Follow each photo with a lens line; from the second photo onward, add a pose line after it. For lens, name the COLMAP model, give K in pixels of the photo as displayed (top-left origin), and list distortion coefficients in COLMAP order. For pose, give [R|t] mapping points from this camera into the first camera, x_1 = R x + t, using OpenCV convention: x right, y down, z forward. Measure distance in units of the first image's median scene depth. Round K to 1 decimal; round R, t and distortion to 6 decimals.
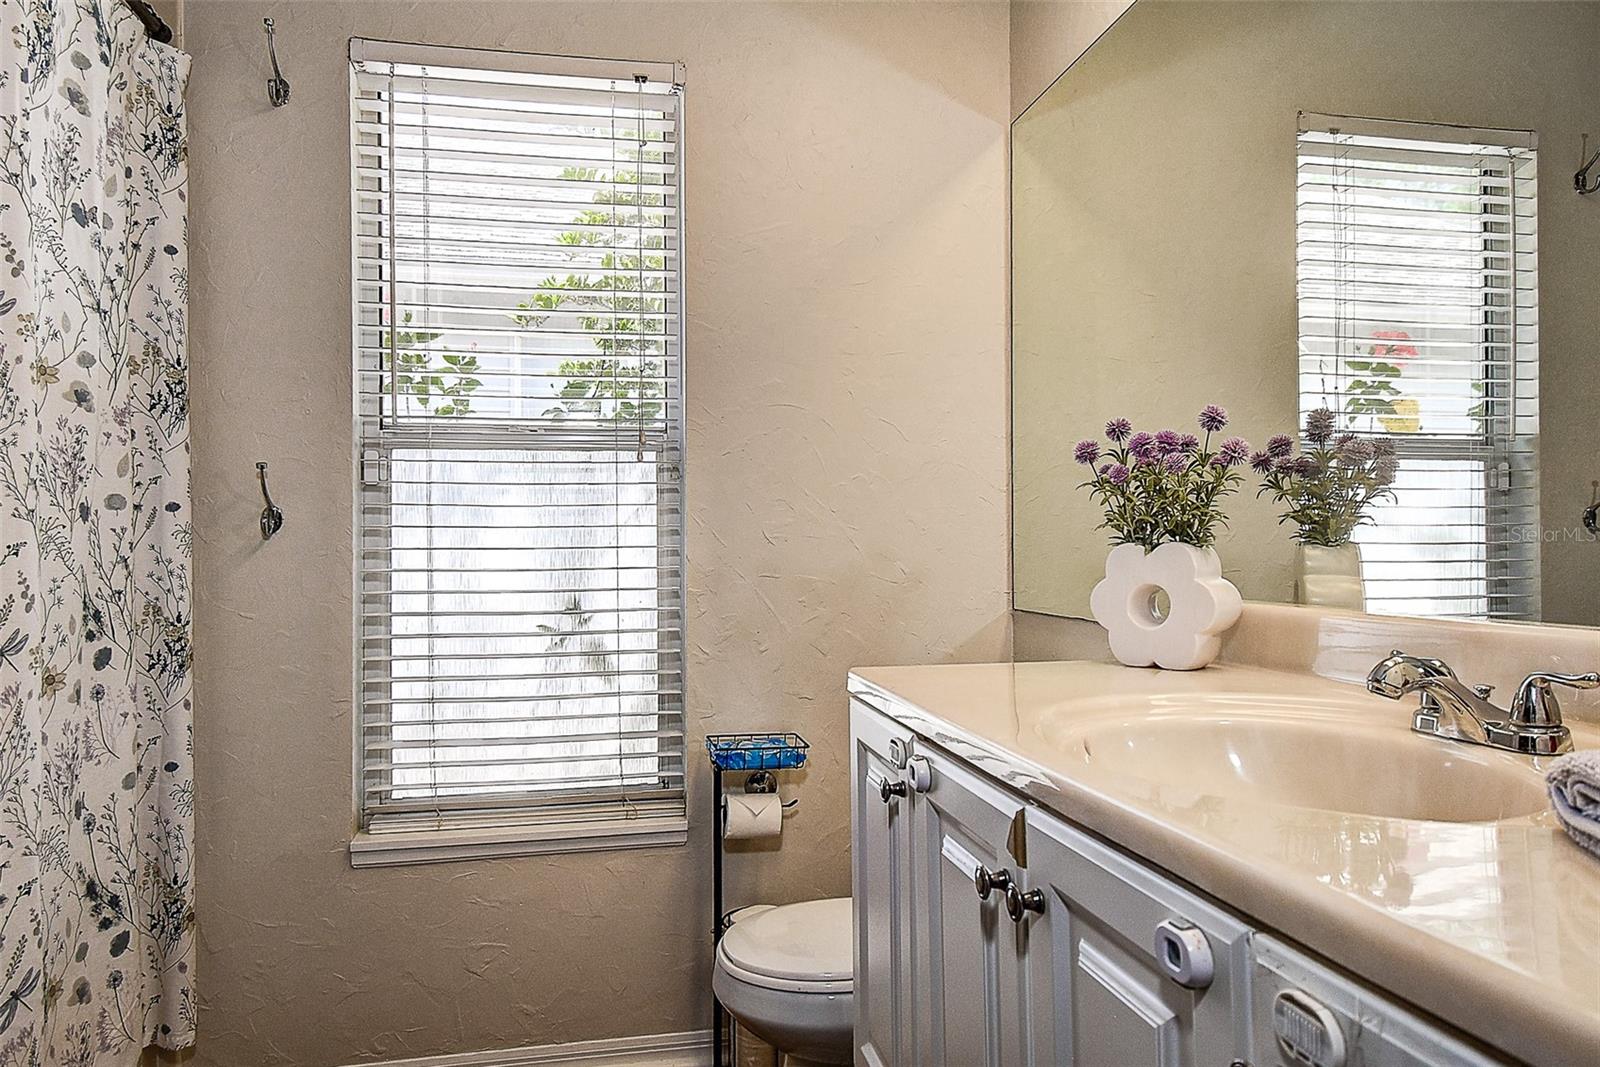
lens RADIAL K [[1038.7, 0, 801.3], [0, 1038.7, 535.8], [0, 0, 1]] dist [0.035191, -0.015308]
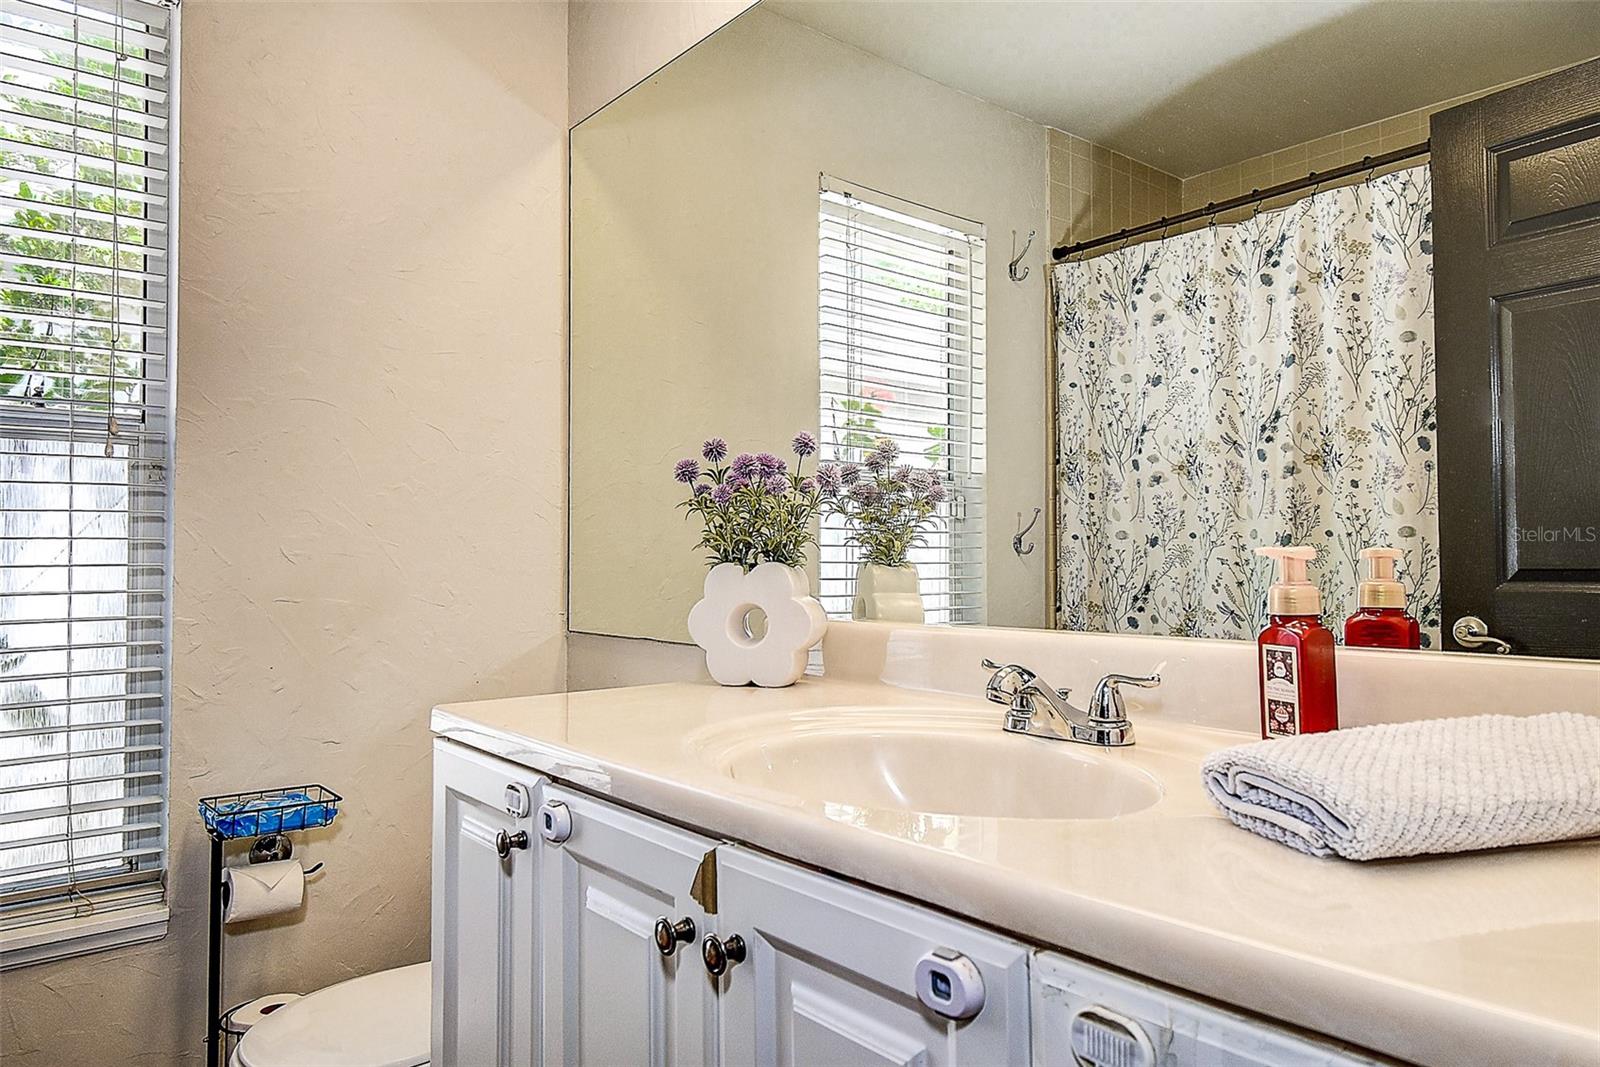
lens RADIAL K [[1038.7, 0, 798.5], [0, 1038.7, 536.8], [0, 0, 1]] dist [0.035191, -0.015308]
pose [[0.884465, 0.015001, 0.466365, -0.091467], [-0.007448, 0.999810, -0.018034, -0.000565], [-0.466547, 0.012477, 0.884408, 0.080316]]
